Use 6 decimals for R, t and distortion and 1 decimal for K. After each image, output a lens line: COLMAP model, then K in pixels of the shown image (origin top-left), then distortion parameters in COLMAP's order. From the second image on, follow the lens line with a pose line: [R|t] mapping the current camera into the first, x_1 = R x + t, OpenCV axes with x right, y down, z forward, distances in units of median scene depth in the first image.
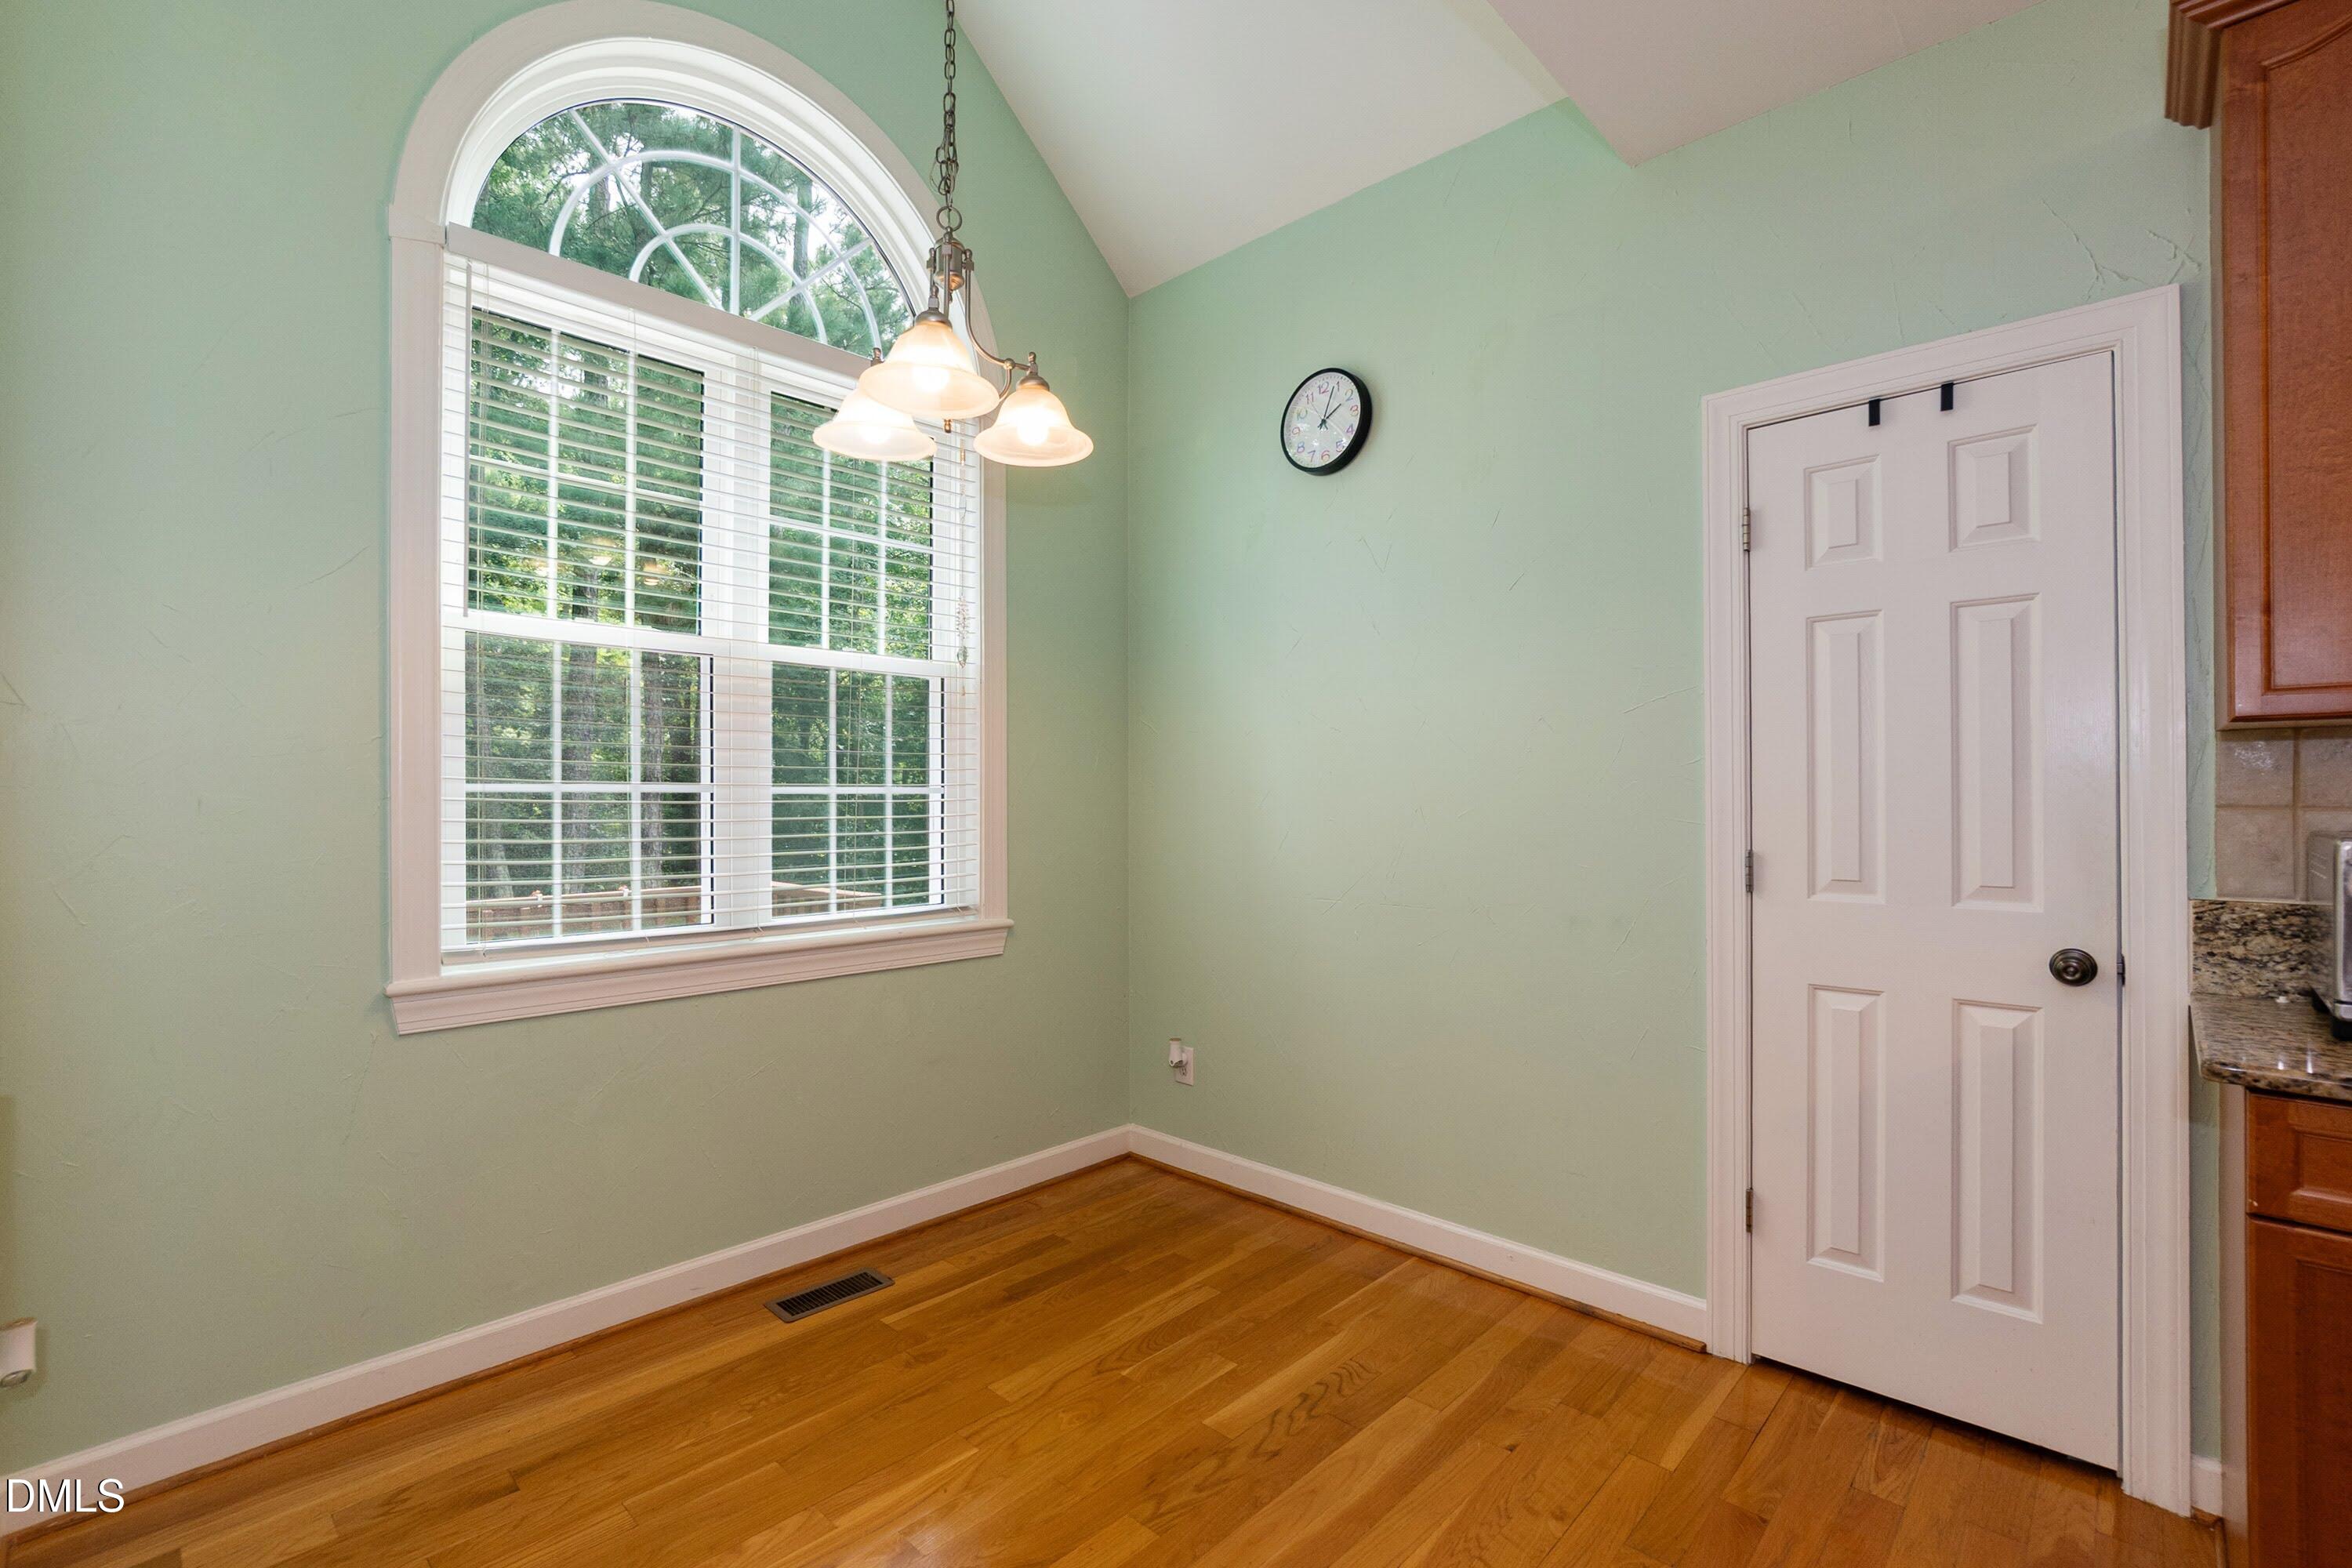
lens RADIAL K [[1052.3, 0, 1155.9], [0, 1052.3, 790.4], [0, 0, 1]] dist [-0.027568, 0.008207]
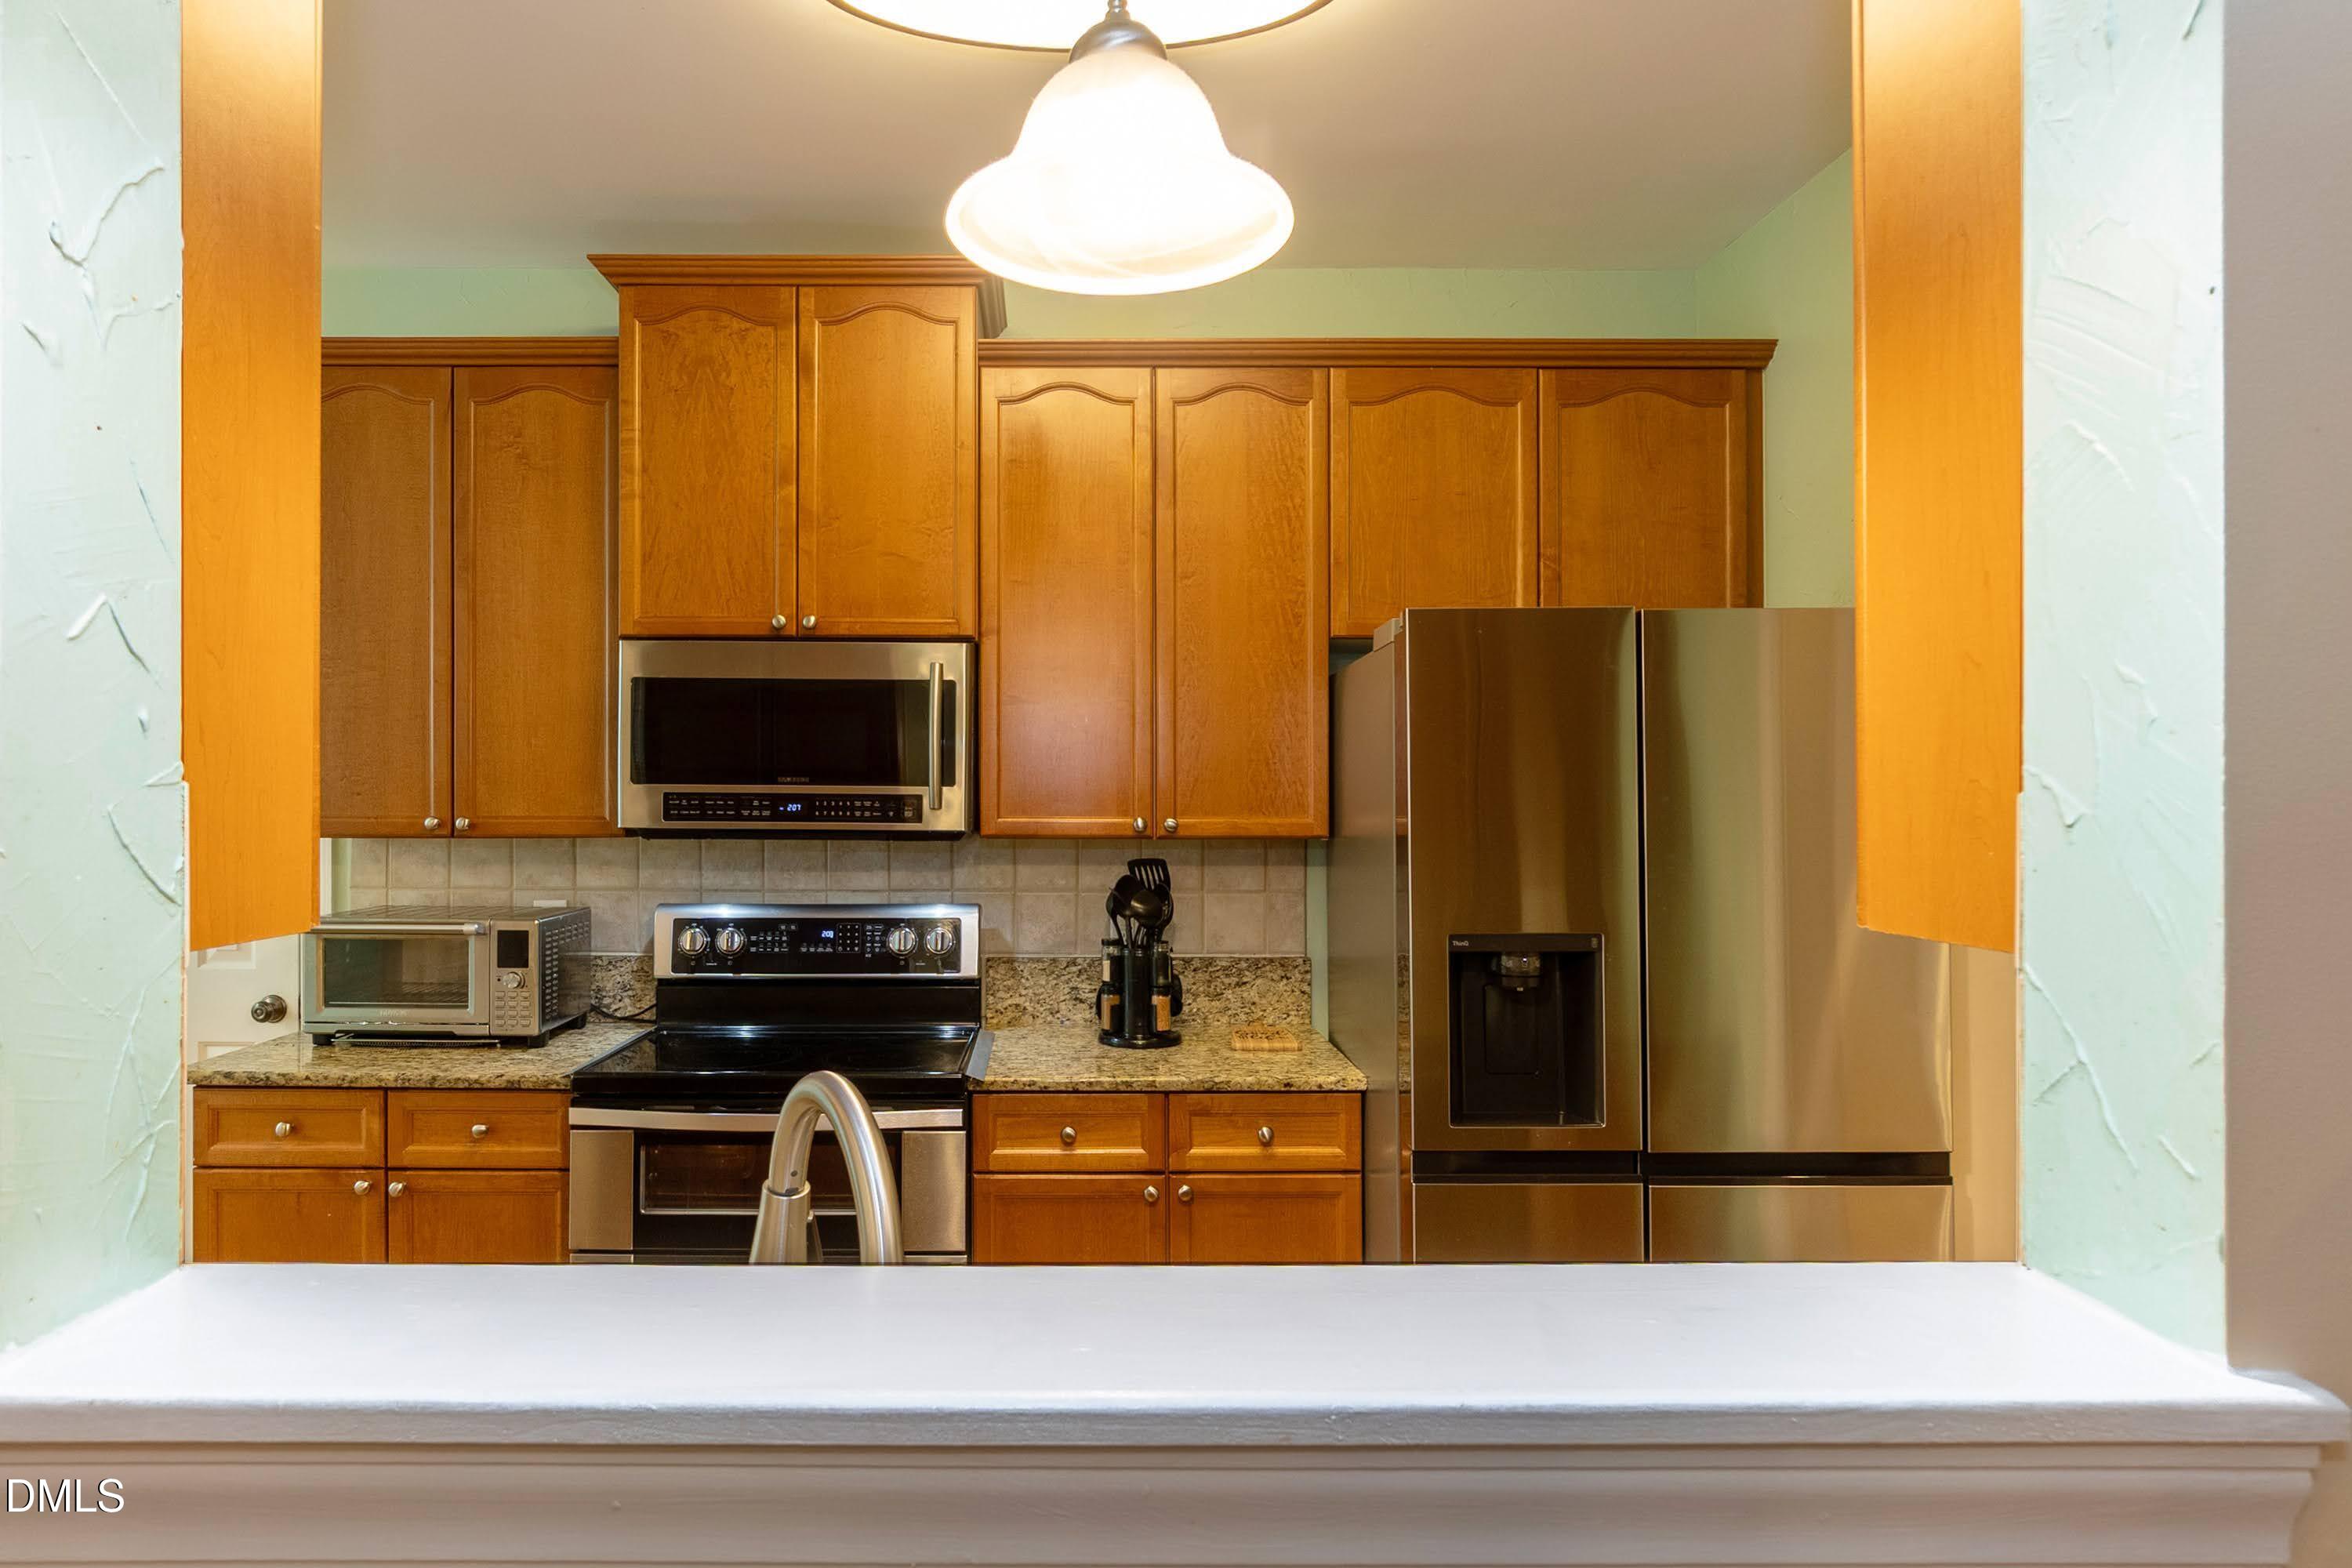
lens RADIAL K [[1347.5, 0, 1014.8], [0, 1347.5, 796.9], [0, 0, 1]] dist [0.000459, -0.000085]
pose [[0.720934, 0.003733, 0.692994, 0.441602], [-0.003635, 0.999992, -0.001605, -0.119521], [-0.692994, -0.001362, 0.720942, -1.071601]]
